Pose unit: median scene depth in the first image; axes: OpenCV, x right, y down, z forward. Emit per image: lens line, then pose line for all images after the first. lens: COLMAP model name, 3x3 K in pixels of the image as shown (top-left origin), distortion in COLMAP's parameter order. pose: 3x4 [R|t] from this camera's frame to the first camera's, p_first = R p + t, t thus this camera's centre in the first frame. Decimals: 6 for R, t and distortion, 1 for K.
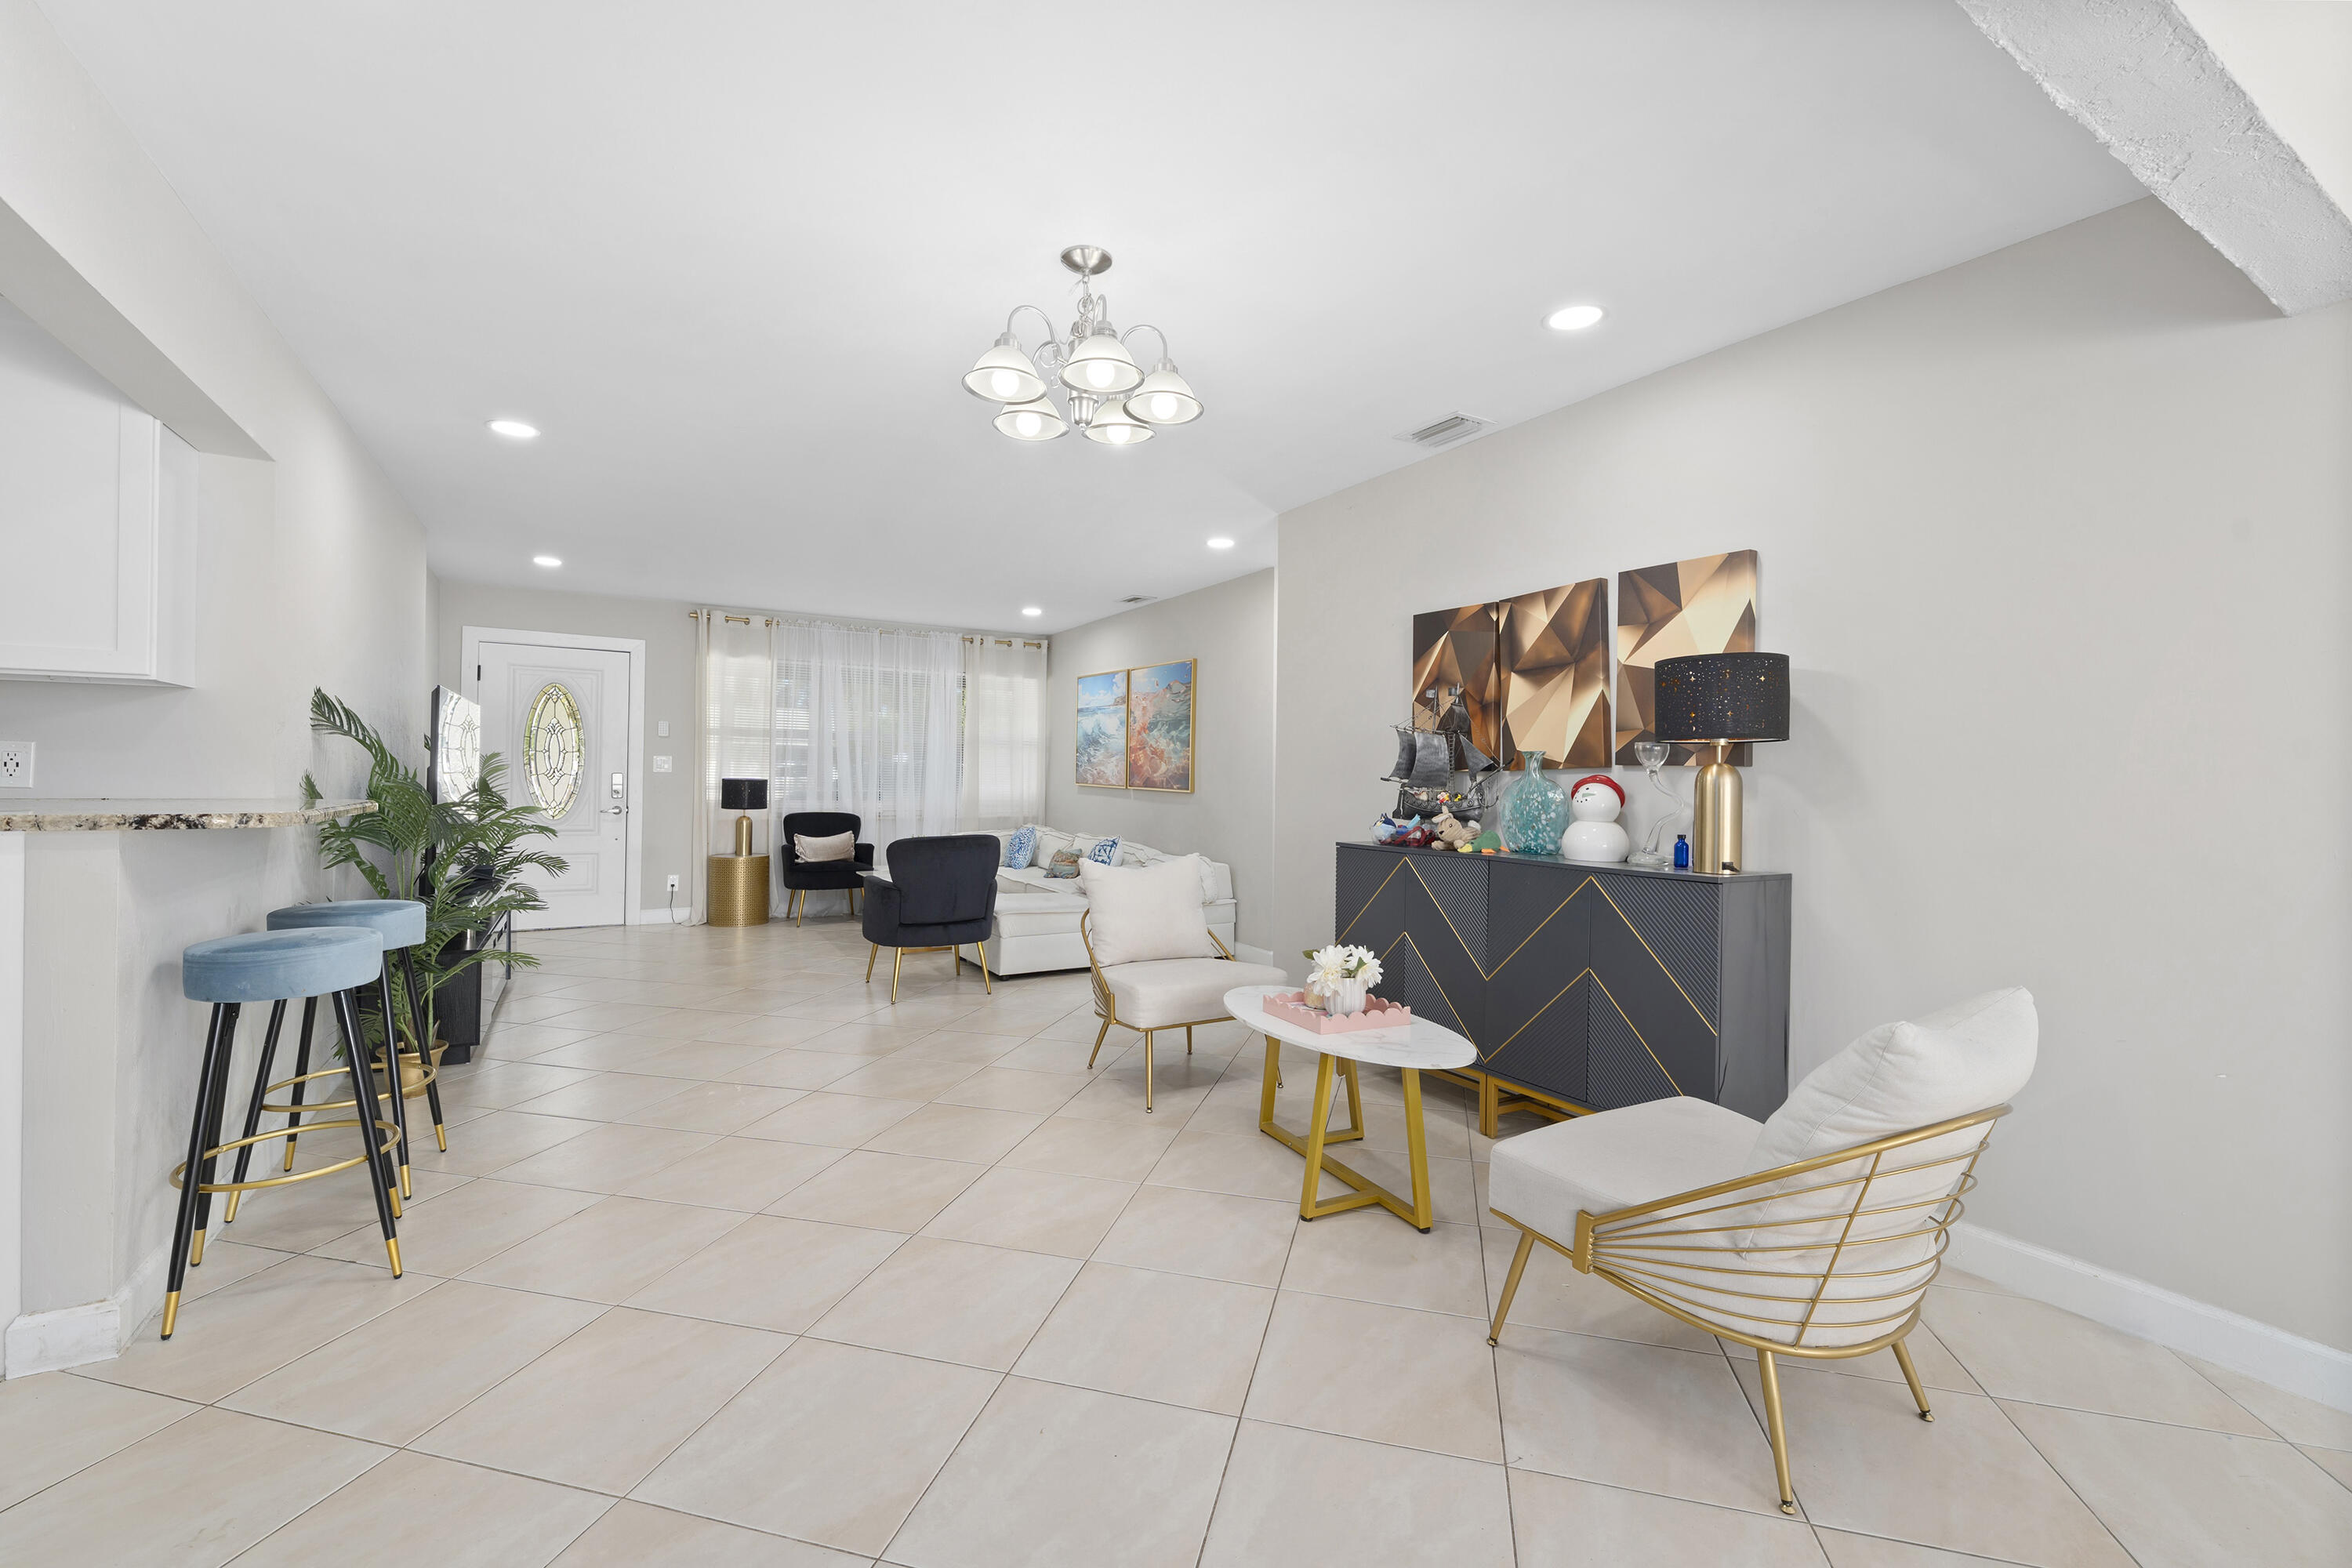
lens RADIAL K [[996.8, 0, 1202.0], [0, 996.8, 775.6], [0, 0, 1]] dist [0.001022, 0.000204]
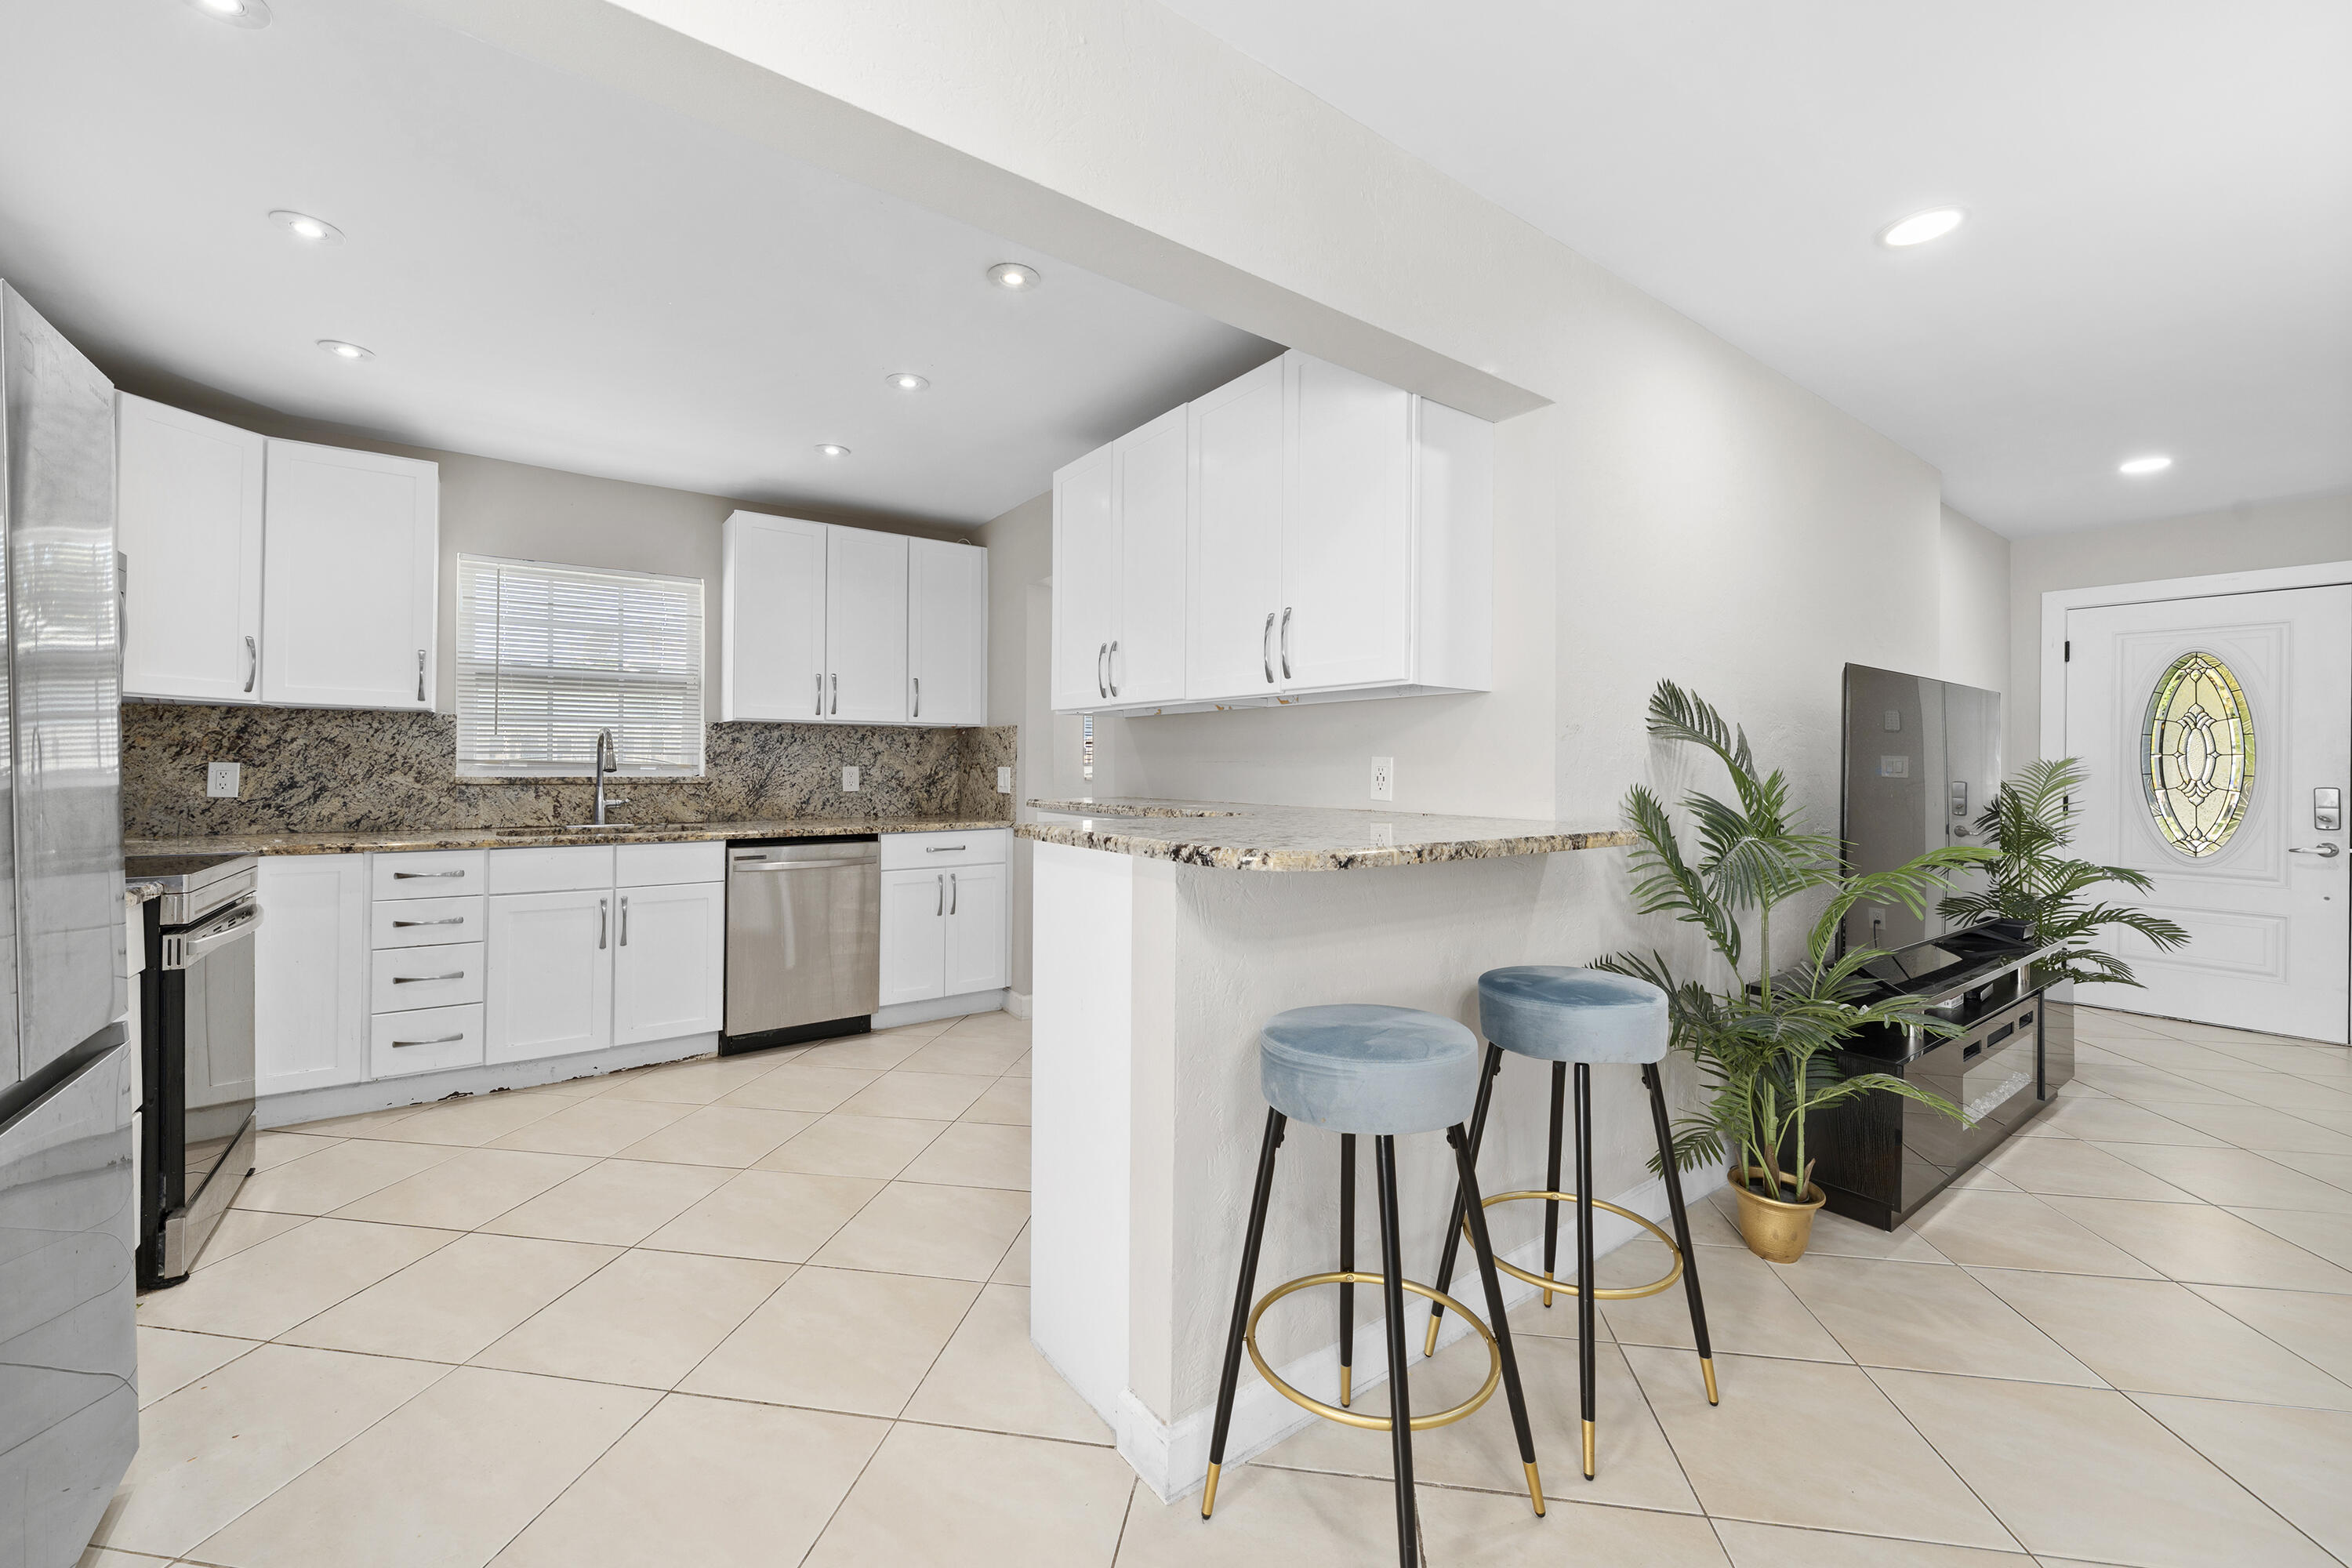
lens RADIAL K [[922.2, 0, 1175.3], [0, 922.2, 762.9], [0, 0, 1]] dist [-0.000155, 0.000053]
pose [[0.081341, -0.020045, -0.996485, -0.105183], [-0.004592, 0.999780, -0.020486, -0.003404], [0.996676, 0.006242, 0.081231, 0.307742]]
